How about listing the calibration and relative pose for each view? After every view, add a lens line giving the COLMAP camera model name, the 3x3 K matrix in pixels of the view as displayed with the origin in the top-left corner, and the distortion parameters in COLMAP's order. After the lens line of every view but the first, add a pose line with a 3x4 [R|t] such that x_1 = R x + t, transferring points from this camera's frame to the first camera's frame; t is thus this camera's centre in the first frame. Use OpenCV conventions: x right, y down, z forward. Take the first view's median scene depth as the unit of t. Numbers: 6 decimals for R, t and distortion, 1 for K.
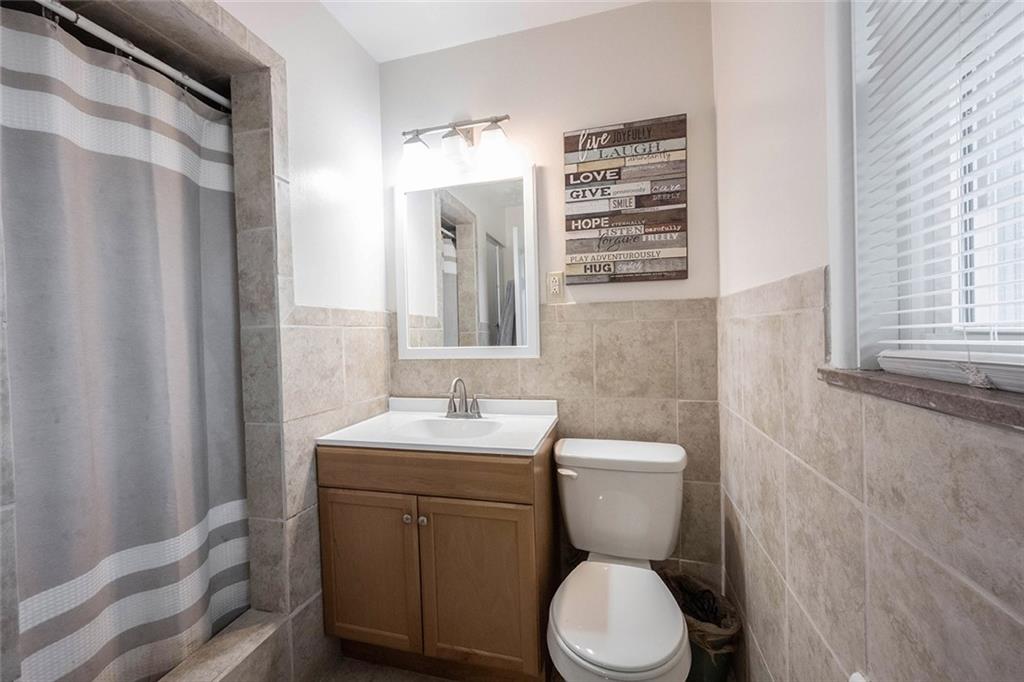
lens RADIAL K [[411.4, 0, 509.2], [0, 411.4, 341.3], [0, 0, 1]] dist [-0.000950, -0.000321]
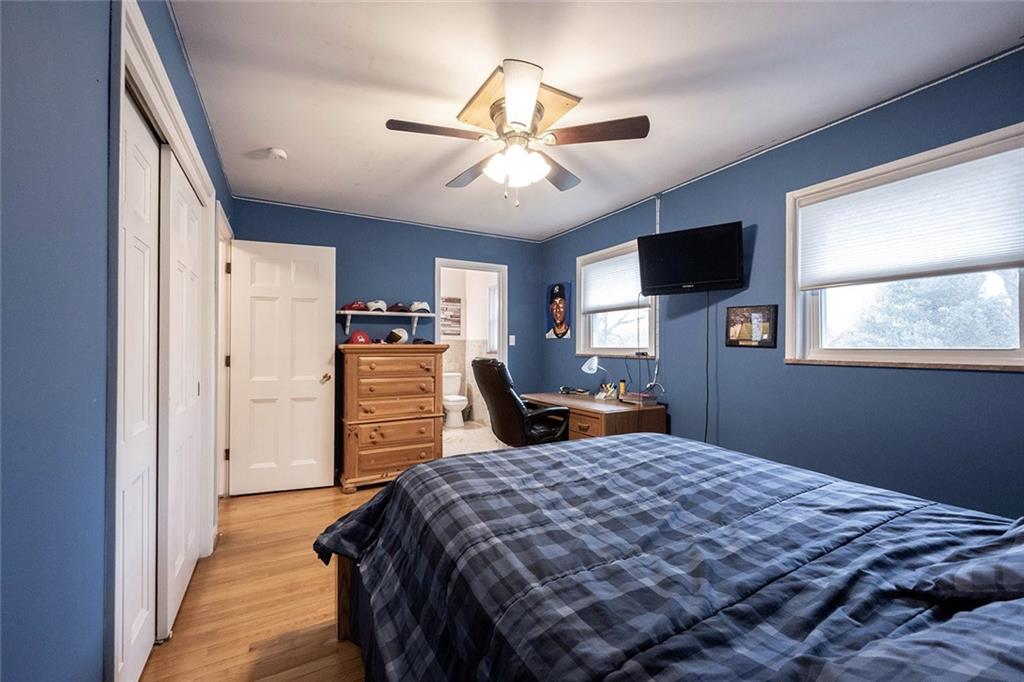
lens RADIAL K [[411.4, 0, 509.2], [0, 411.4, 341.3], [0, 0, 1]] dist [-0.000950, -0.000321]
pose [[0.708160, 0.036051, 0.705131, -2.253206], [-0.014387, 0.999225, -0.036637, 0.062378], [-0.705906, 0.015800, 0.708129, -2.436286]]
